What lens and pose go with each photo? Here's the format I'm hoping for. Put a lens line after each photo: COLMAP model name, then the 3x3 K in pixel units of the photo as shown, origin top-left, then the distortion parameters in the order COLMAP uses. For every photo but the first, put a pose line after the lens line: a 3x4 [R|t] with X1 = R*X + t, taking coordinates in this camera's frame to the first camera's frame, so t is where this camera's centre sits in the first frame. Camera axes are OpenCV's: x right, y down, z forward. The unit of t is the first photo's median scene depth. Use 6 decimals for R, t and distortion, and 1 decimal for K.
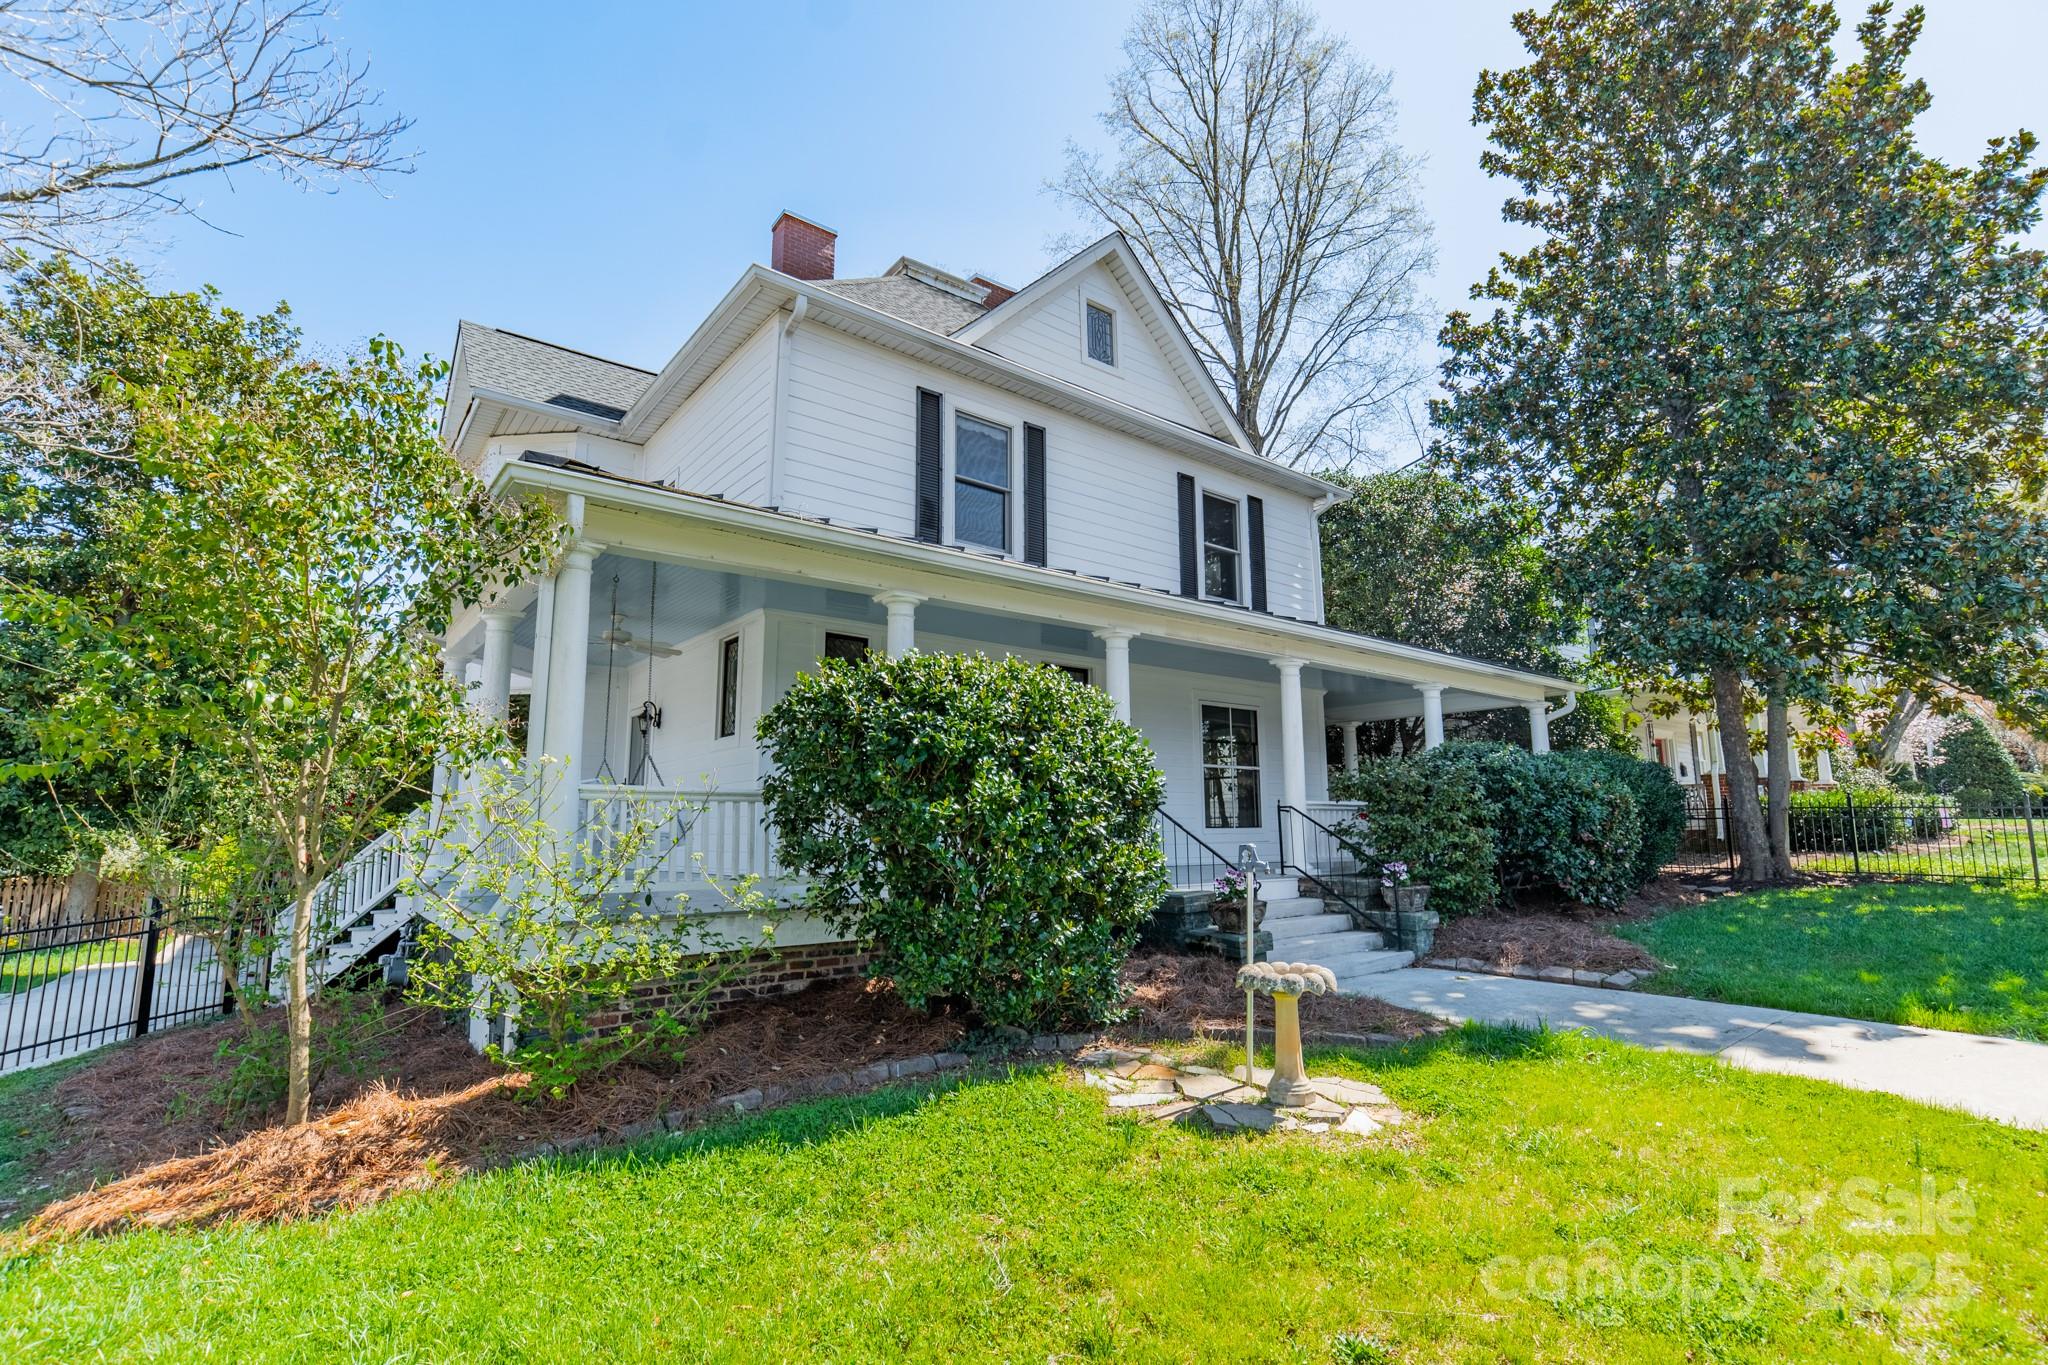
lens RADIAL K [[947.1, 0, 1021.3], [0, 947.1, 686.6], [0, 0, 1]] dist [-0.015393, 0.008489]
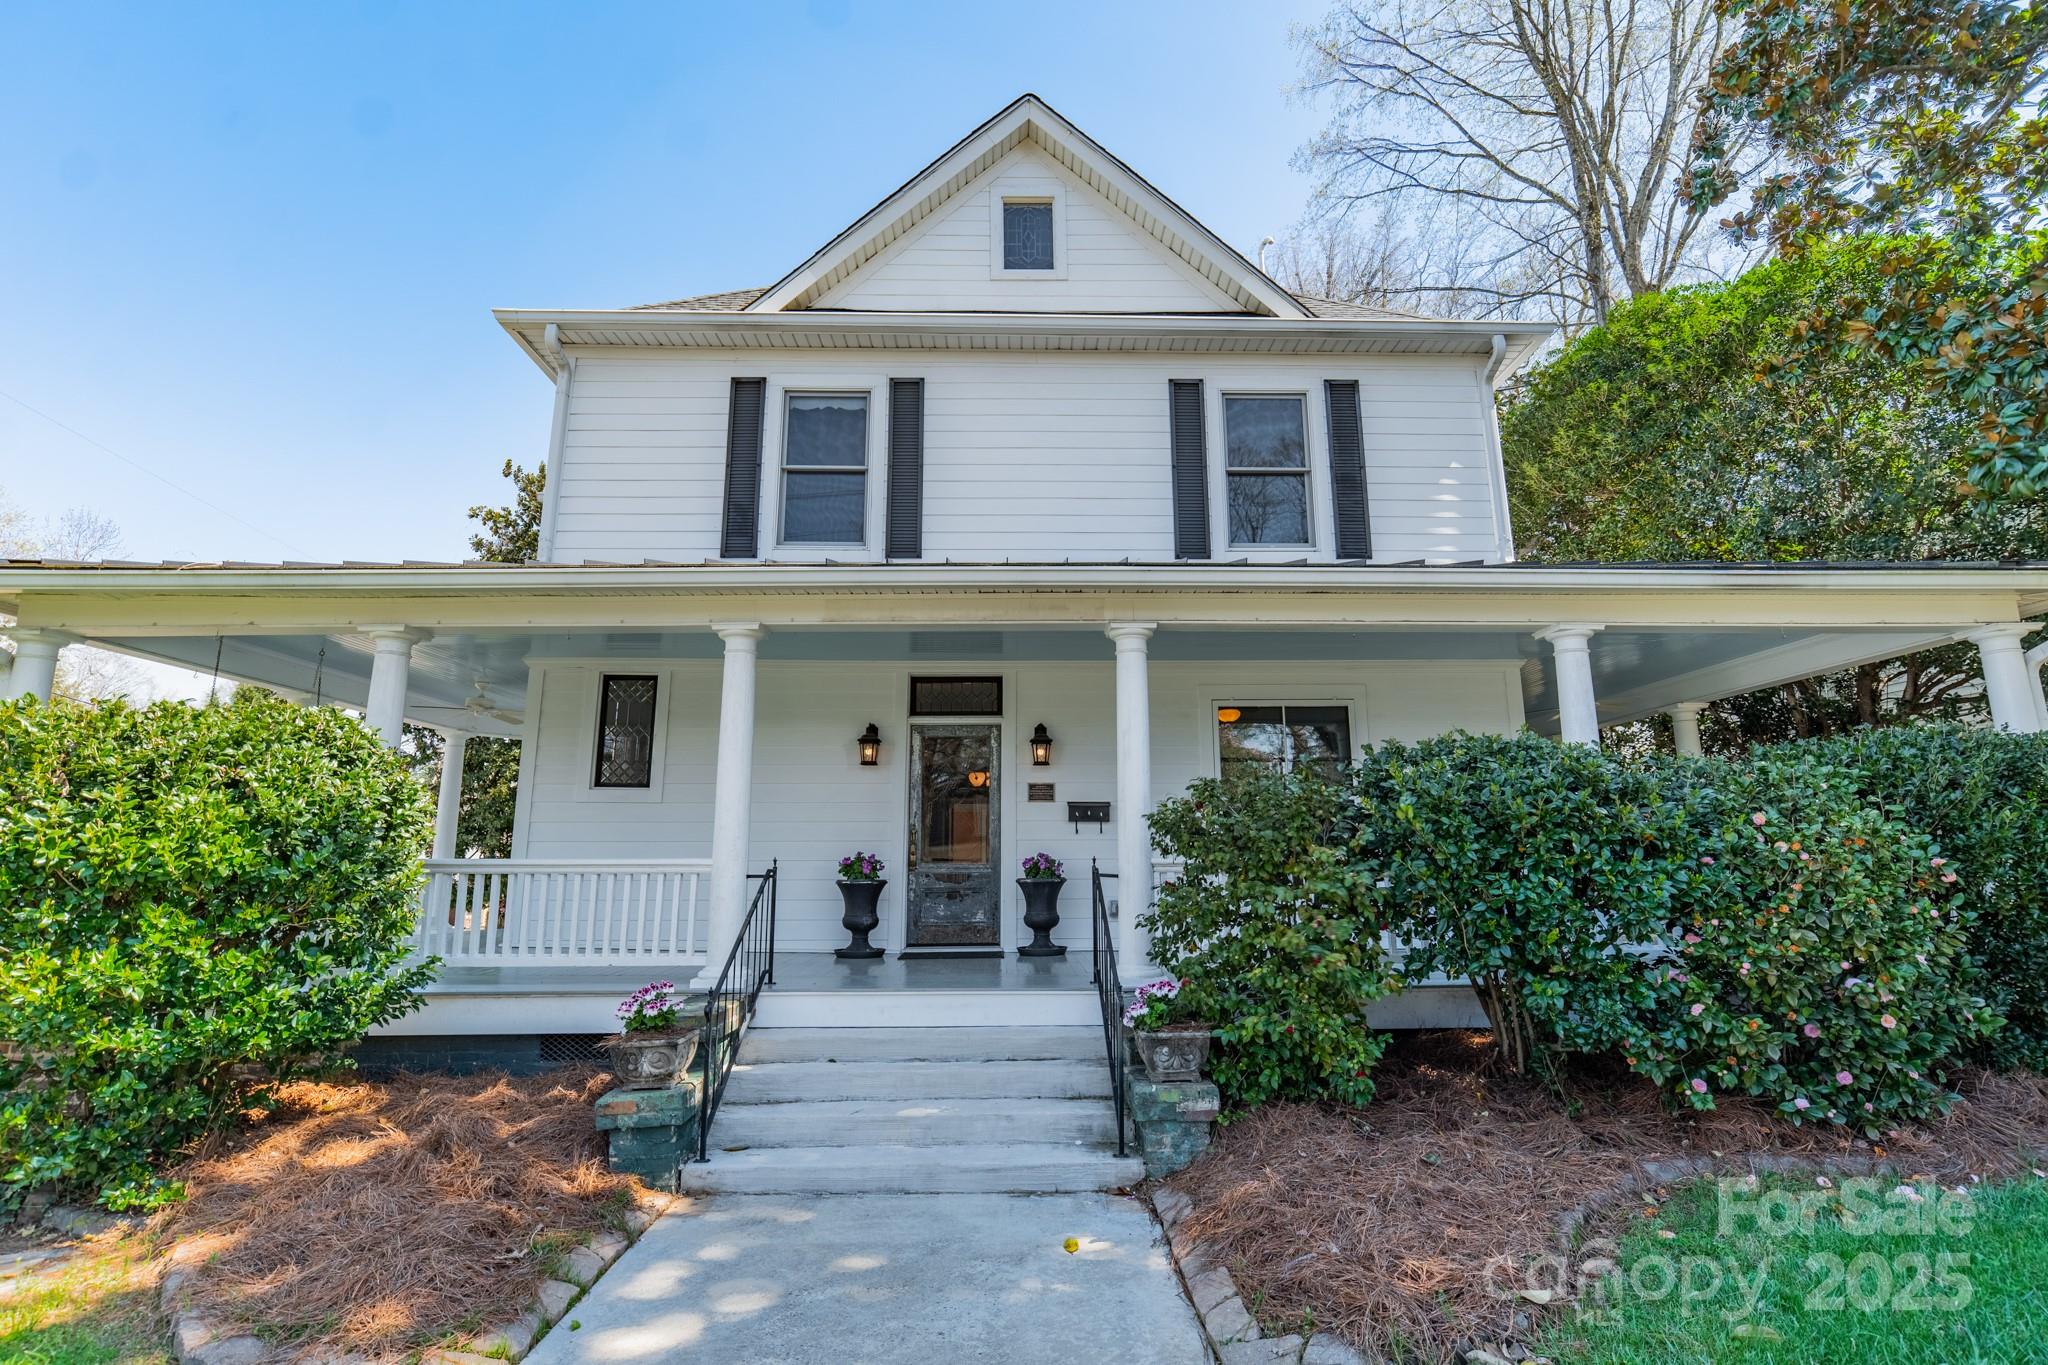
lens RADIAL K [[947.1, 0, 997.6], [0, 947.1, 713.6], [0, 0, 1]] dist [-0.015393, 0.008489]
pose [[0.790244, -0.106759, -0.603421, 0.478093], [0.082348, 0.994277, -0.068066, 0.052696], [0.607234, 0.004099, 0.794512, 0.400581]]
